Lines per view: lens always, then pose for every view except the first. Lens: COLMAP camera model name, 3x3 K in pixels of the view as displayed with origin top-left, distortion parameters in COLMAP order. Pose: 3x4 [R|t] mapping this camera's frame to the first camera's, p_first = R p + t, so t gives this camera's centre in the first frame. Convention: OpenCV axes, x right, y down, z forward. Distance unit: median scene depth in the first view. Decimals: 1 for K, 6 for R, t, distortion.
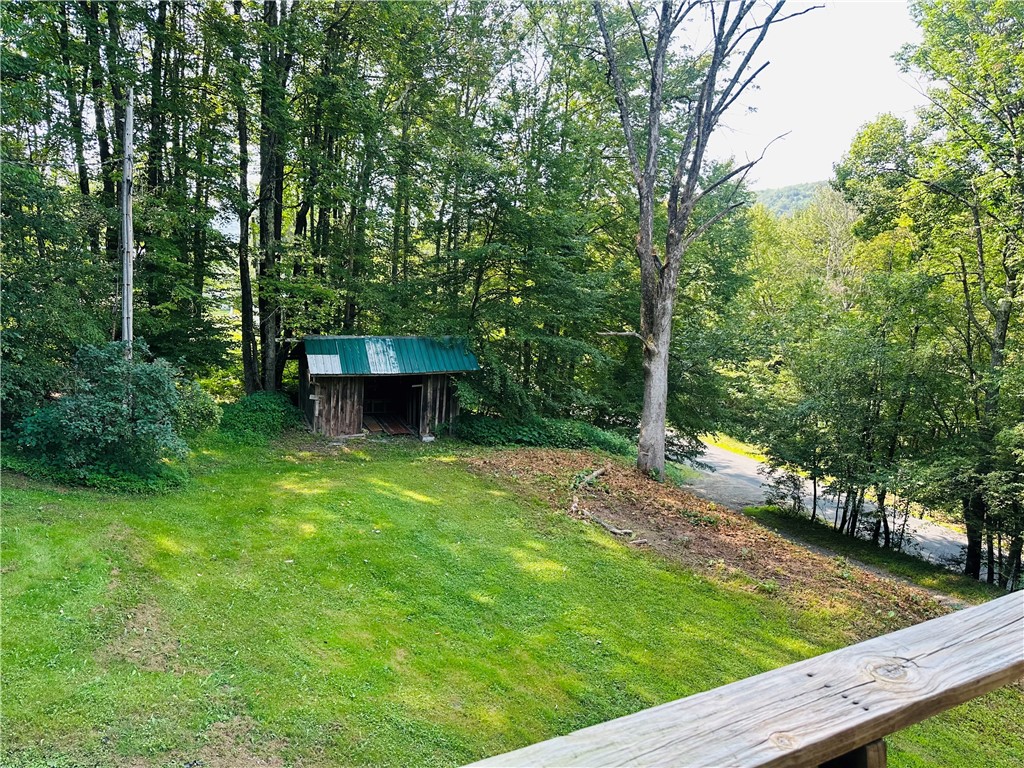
lens RADIAL K [[708.9, 0, 512.0], [0, 708.9, 384.0], [0, 0, 1]] dist [0.005907, 0.001251]
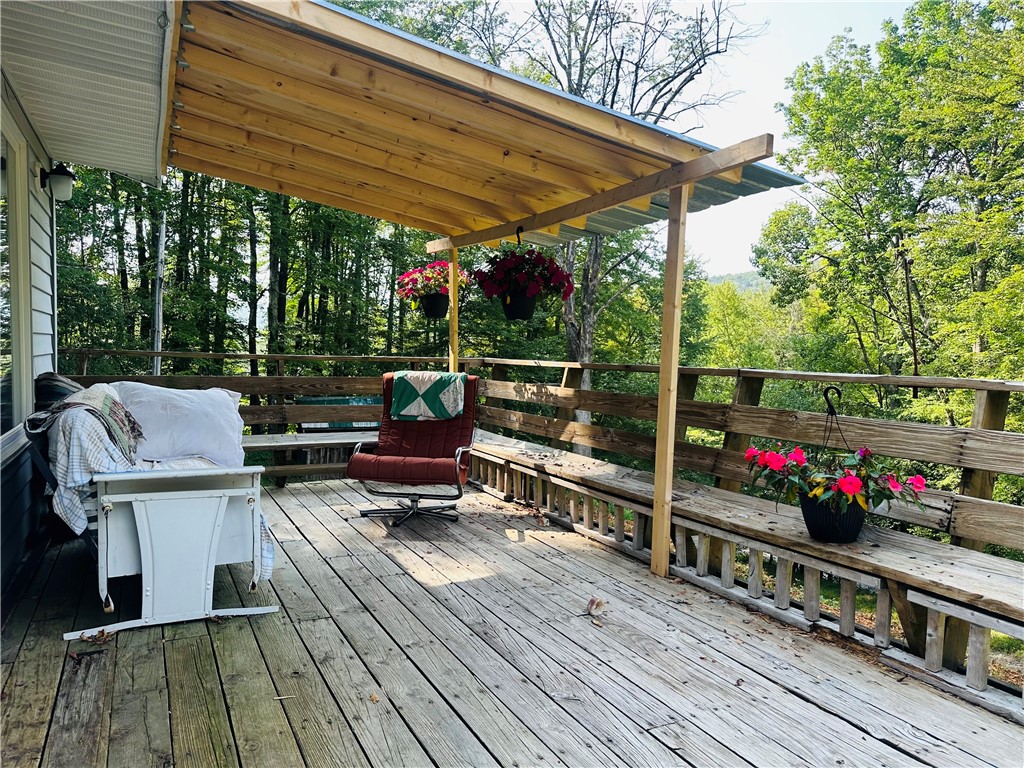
lens RADIAL K [[700.1, 0, 512.0], [0, 700.1, 384.0], [0, 0, 1]] dist [0.028356, 0.000289]
pose [[0.999233, -0.029374, -0.025901, 0.098837], [0.026248, 0.993169, -0.113695, 0.052350], [0.029063, 0.112928, 0.993178, -0.182648]]
